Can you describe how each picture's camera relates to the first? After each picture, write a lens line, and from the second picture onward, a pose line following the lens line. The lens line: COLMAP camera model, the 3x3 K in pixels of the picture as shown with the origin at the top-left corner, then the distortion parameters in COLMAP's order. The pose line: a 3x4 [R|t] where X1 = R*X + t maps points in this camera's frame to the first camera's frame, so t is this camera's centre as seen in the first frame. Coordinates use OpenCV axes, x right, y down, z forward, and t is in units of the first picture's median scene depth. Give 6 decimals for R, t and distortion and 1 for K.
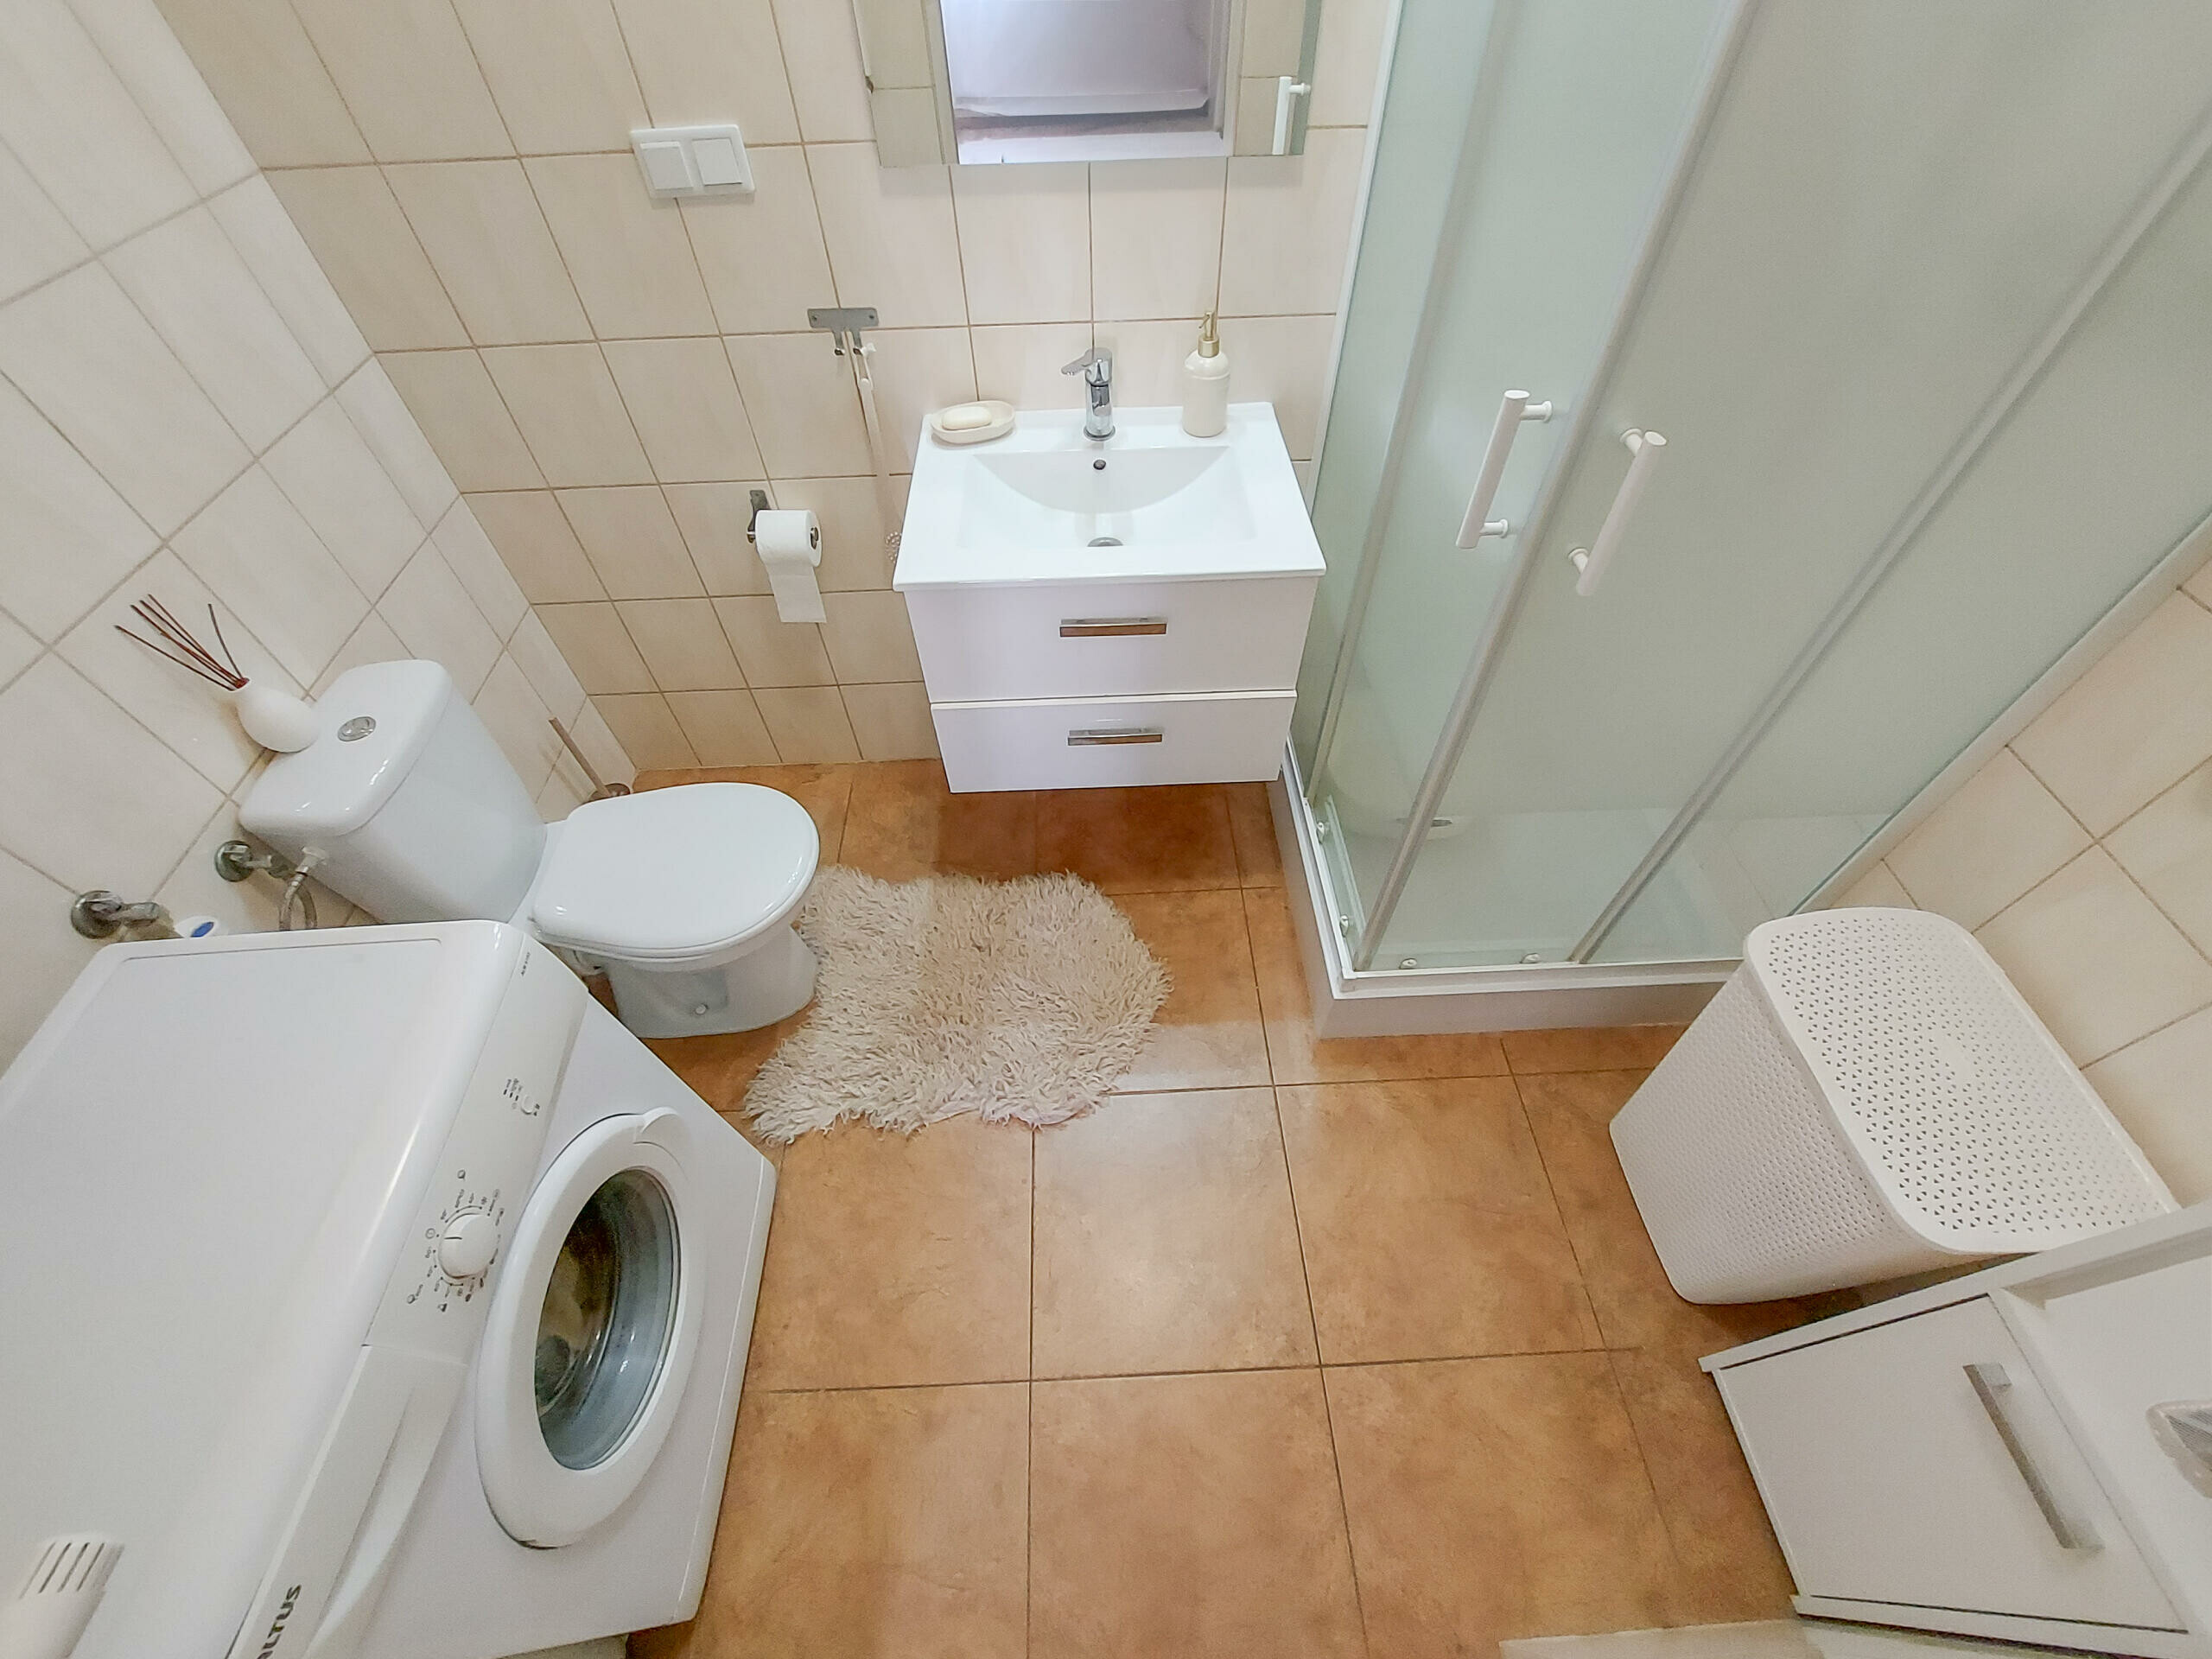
lens RADIAL K [[872.1, 0, 1106.0], [0, 872.1, 829.5], [0, 0, 1]] dist [-0.013476, -0.000426]
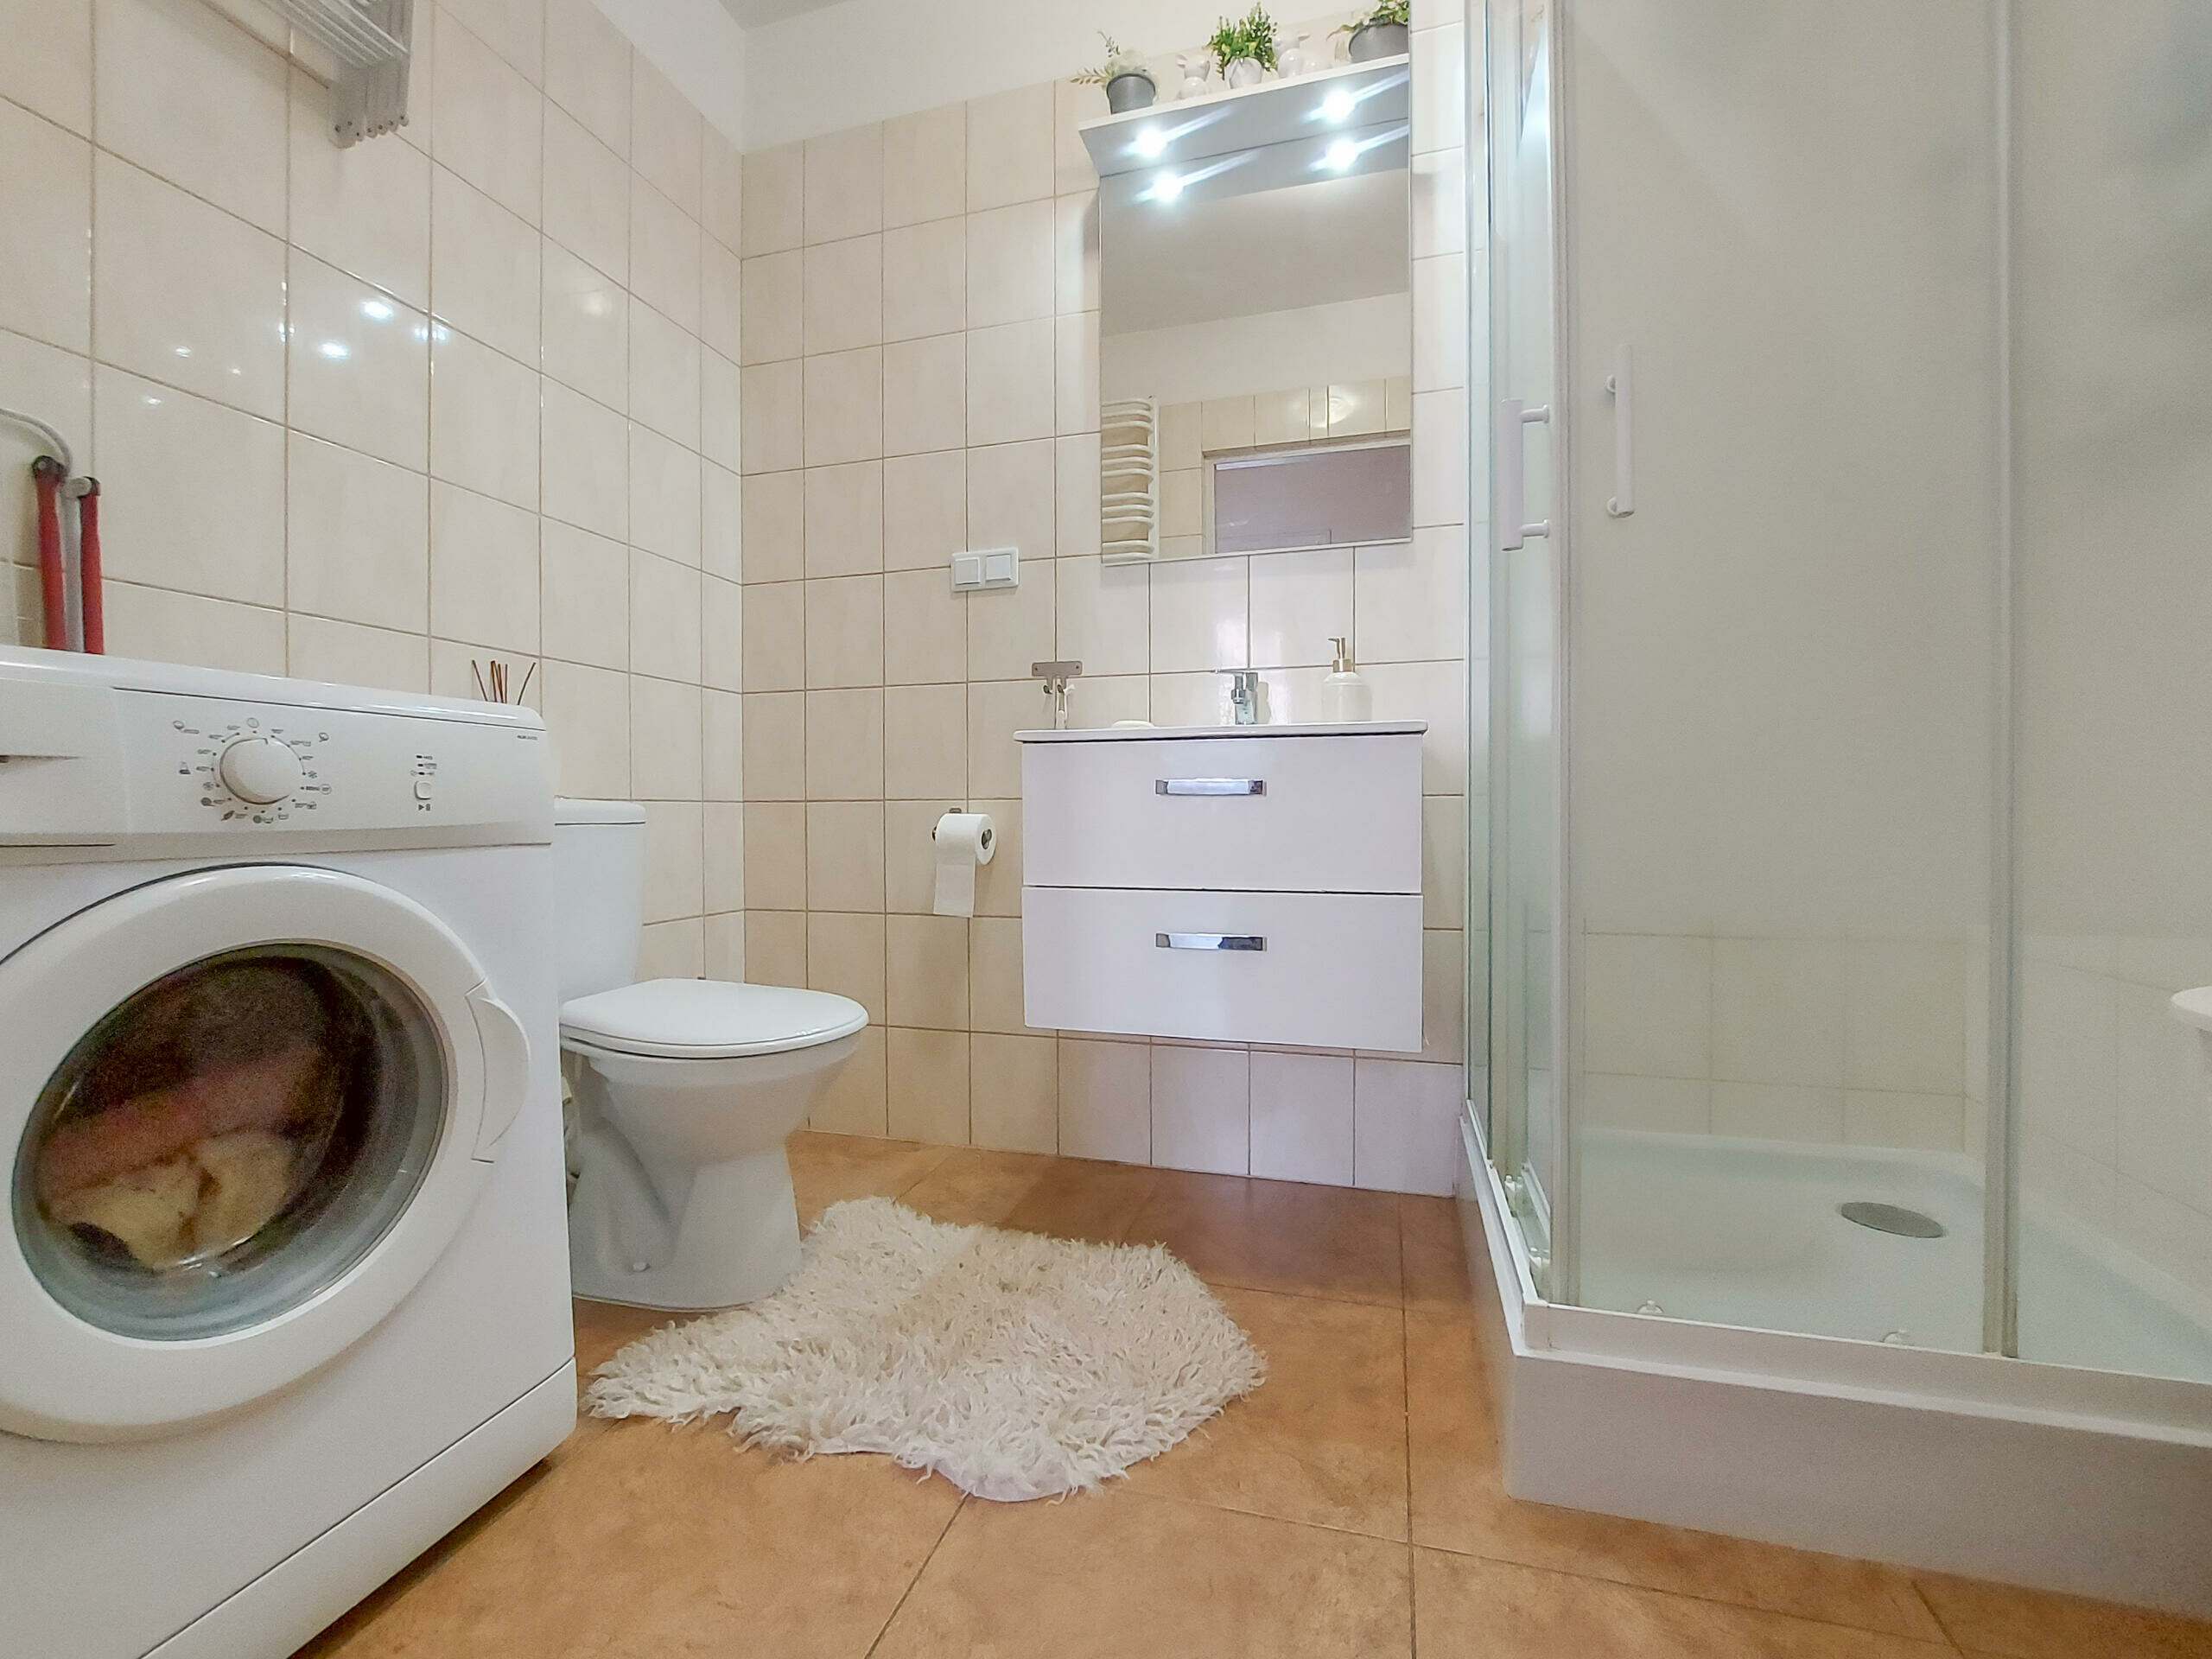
lens RADIAL K [[927.9, 0, 1120.4], [0, 927.9, 823.8], [0, 0, 1]] dist [-0.017863, -0.000423]
pose [[0.949774, 0.017149, -0.312468, 0.189831], [-0.250934, 0.638342, -0.727703, 0.458565], [0.186982, 0.769562, 0.610584, 0.293403]]
